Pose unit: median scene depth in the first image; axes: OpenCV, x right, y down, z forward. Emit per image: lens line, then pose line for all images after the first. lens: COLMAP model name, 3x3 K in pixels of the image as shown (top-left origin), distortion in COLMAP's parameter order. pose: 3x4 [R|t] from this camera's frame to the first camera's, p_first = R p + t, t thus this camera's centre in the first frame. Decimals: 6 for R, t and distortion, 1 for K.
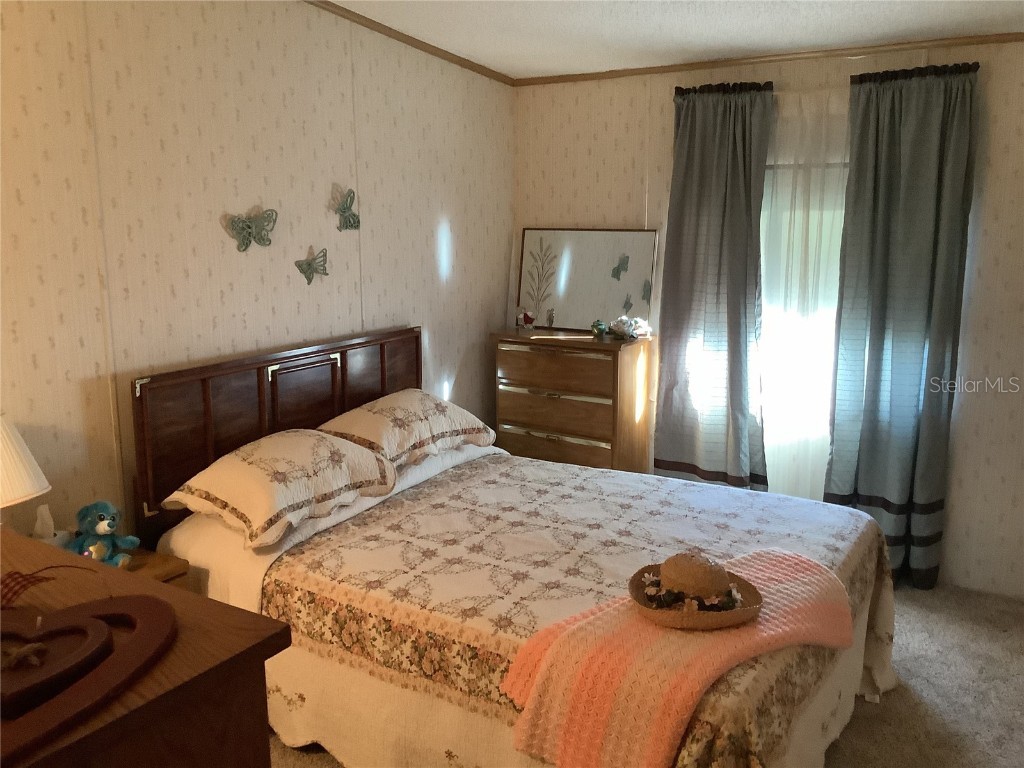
lens RADIAL K [[913.9, 0, 510.9], [0, 913.9, 378.7], [0, 0, 1]] dist [0.097070, -0.200411]
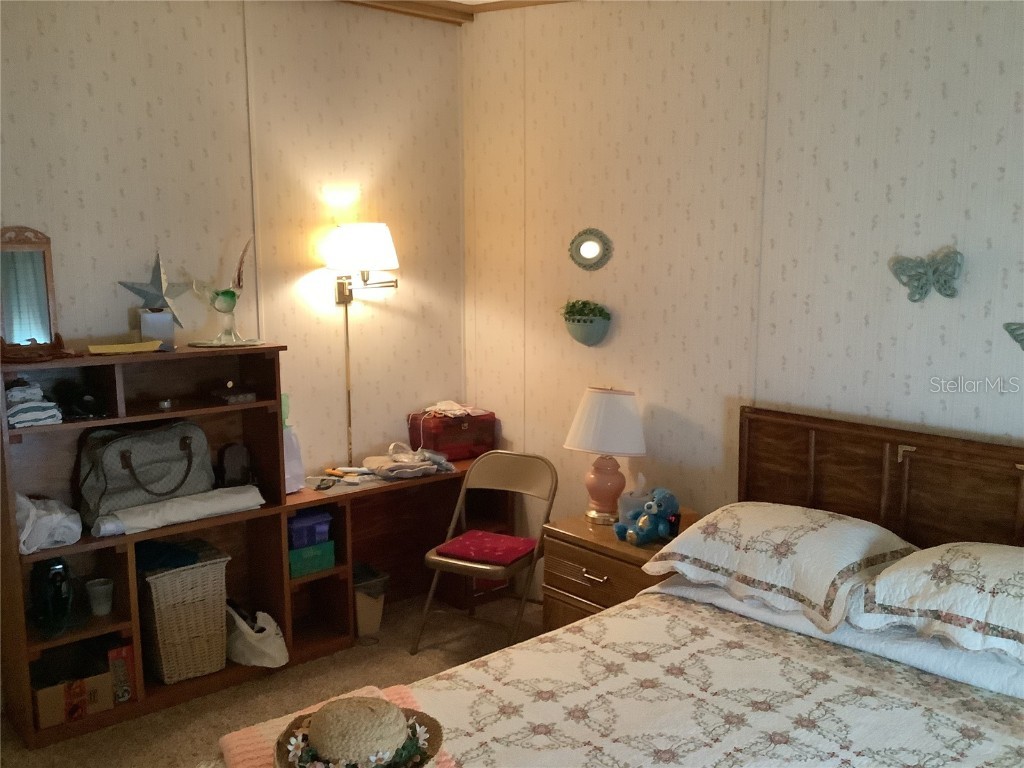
lens RADIAL K [[913.9, 0, 510.9], [0, 913.9, 378.7], [0, 0, 1]] dist [0.097070, -0.200411]
pose [[-0.277026, 0.140112, -0.950592, 0.646086], [-0.178973, 0.964474, 0.194315, -0.179689], [0.944047, 0.223961, -0.242108, 0.939016]]
